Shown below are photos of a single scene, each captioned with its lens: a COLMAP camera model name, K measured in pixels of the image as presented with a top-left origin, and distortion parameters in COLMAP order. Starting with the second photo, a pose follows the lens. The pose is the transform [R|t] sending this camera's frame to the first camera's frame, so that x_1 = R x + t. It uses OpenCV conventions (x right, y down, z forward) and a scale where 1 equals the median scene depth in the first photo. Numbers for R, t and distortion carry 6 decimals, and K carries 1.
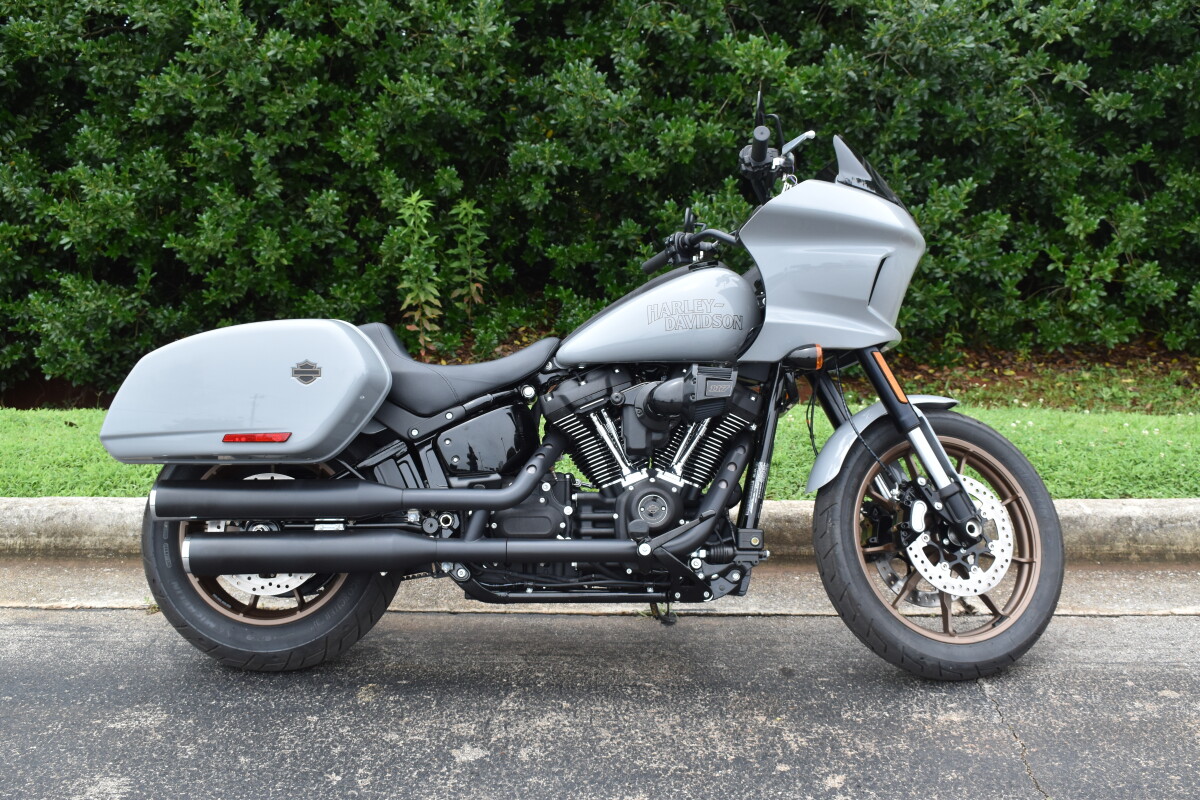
lens RADIAL K [[1367.6, 0, 600.0], [0, 1367.6, 400.0], [0, 0, 1]] dist [-0.055227, -0.005531]
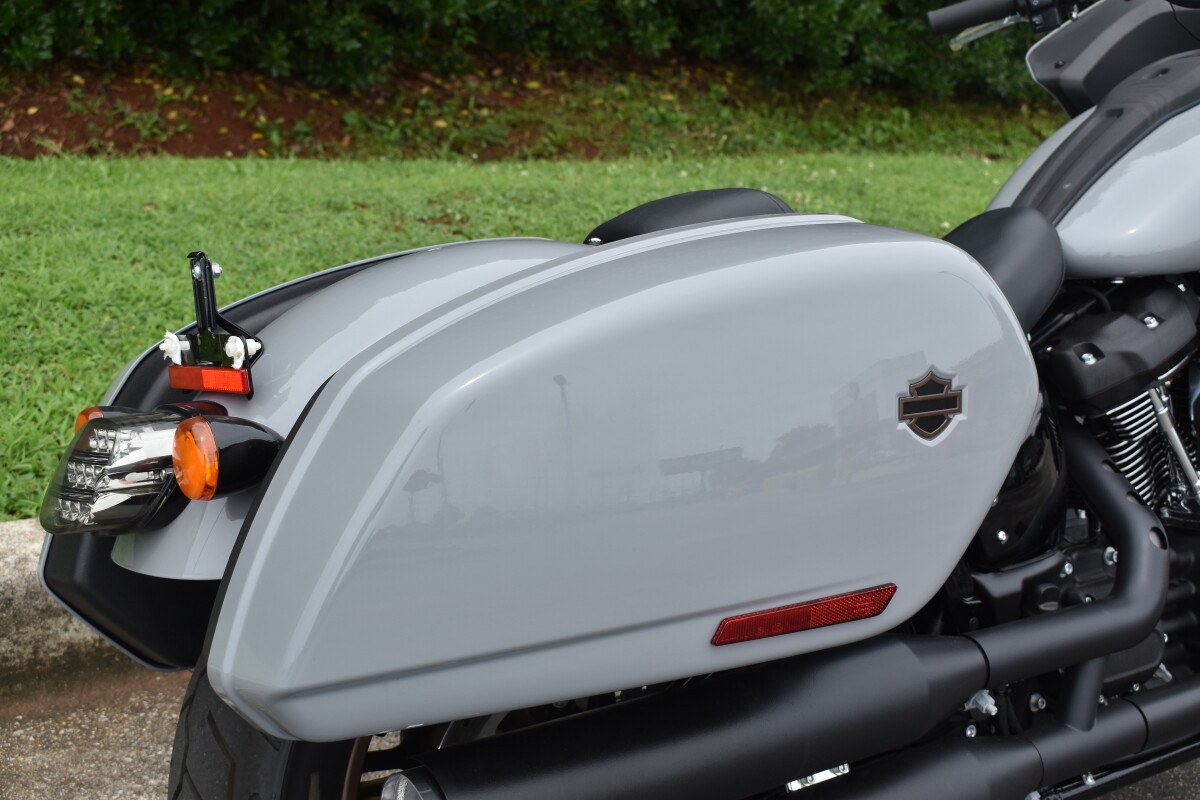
lens RADIAL K [[1550.6, 0, 600.0], [0, 1550.6, 400.0], [0, 0, 1]] dist [-0.038007, -0.024701]
pose [[0.822495, -0.105307, 0.558939, -0.455929], [-0.021121, 0.976378, 0.215035, -0.093722], [-0.568381, -0.188671, 0.800841, 0.681040]]
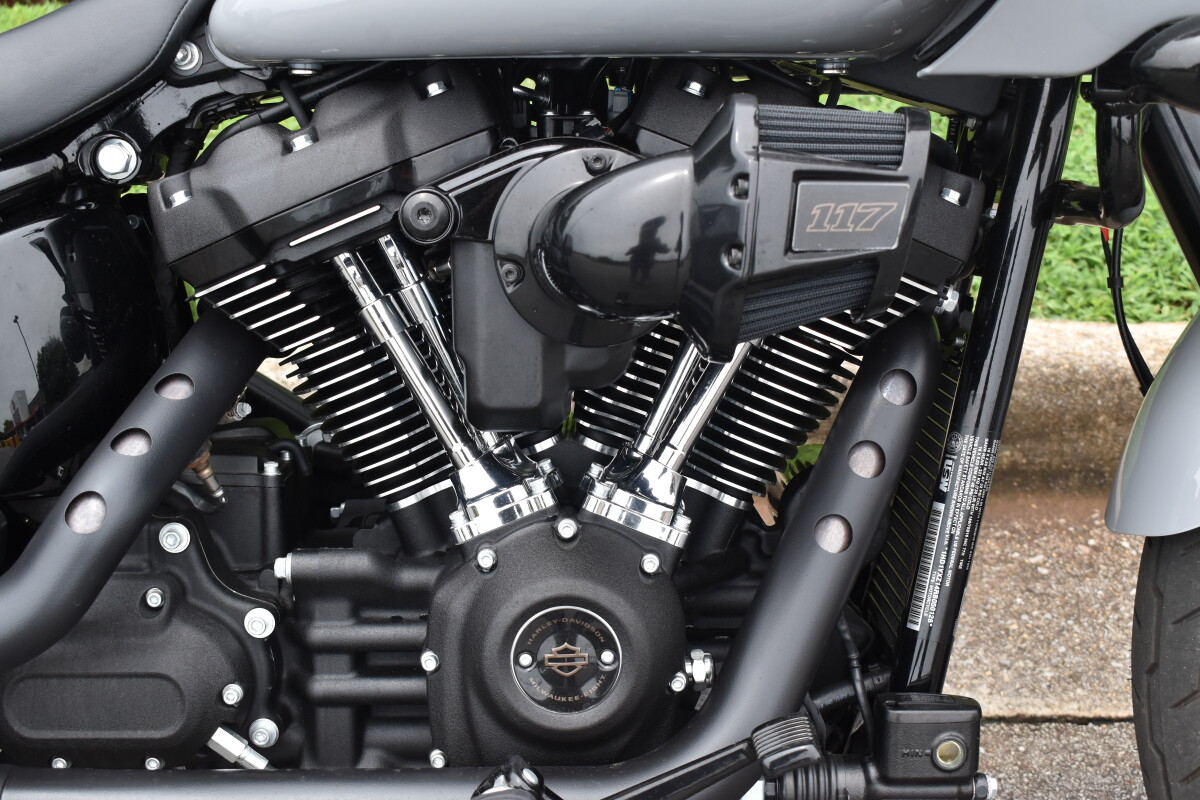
lens RADIAL K [[1700.1, 0, 600.0], [0, 1700.1, 400.0], [0, 0, 1]] dist [-0.014729, 0.011960]
pose [[0.999787, -0.004813, 0.020049, 0.037099], [-0.000990, 0.960052, 0.279820, -0.054900], [-0.020595, -0.279781, 0.959843, 0.674353]]
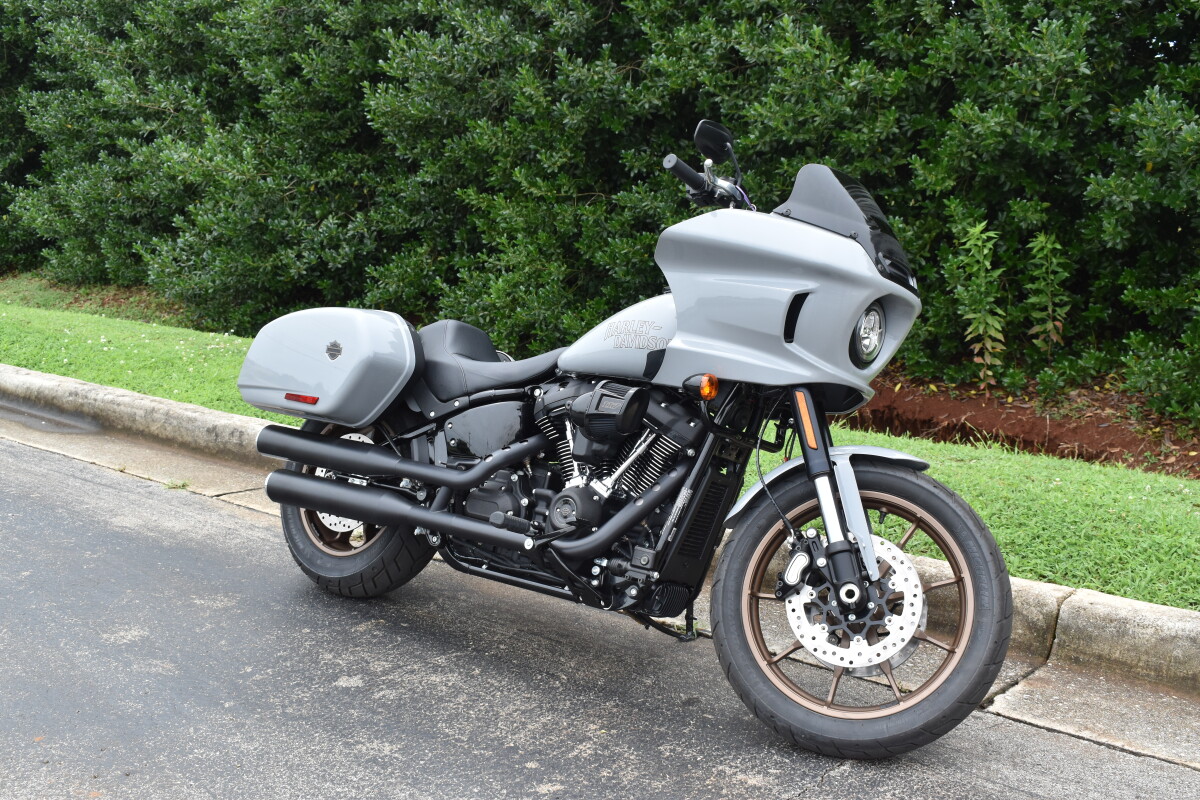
lens RADIAL K [[1367.6, 0, 600.0], [0, 1367.6, 400.0], [0, 0, 1]] dist [-0.055227, -0.005531]
pose [[0.786698, 0.118678, -0.605823, 0.665635], [-0.130764, 0.991114, 0.024349, -0.034370], [0.603329, 0.060065, 0.795227, 0.155647]]
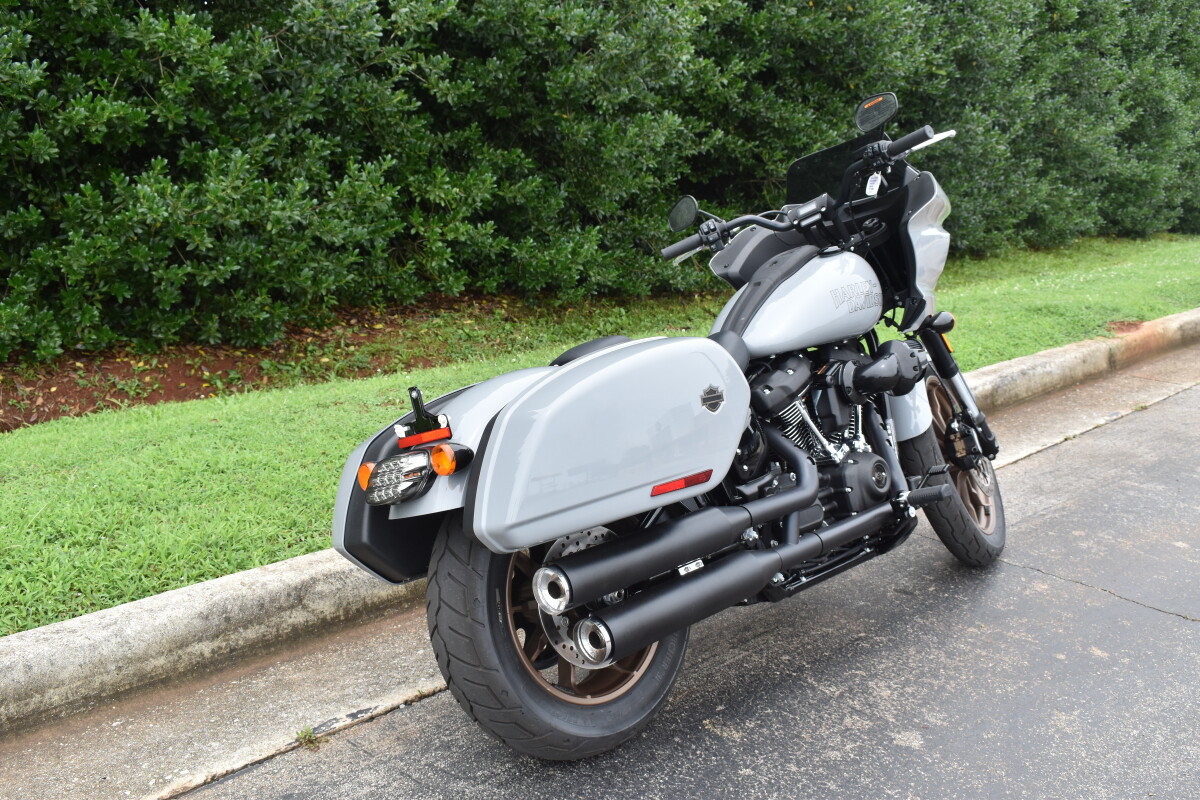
lens RADIAL K [[1188.4, 0, 600.0], [0, 1188.4, 400.0], [0, 0, 1]] dist [-0.073589, -0.006743]
pose [[0.693980, -0.150199, 0.704153, -0.740452], [0.114299, 0.988579, 0.098222, -0.094847], [-0.710864, 0.012320, 0.703222, 0.471475]]
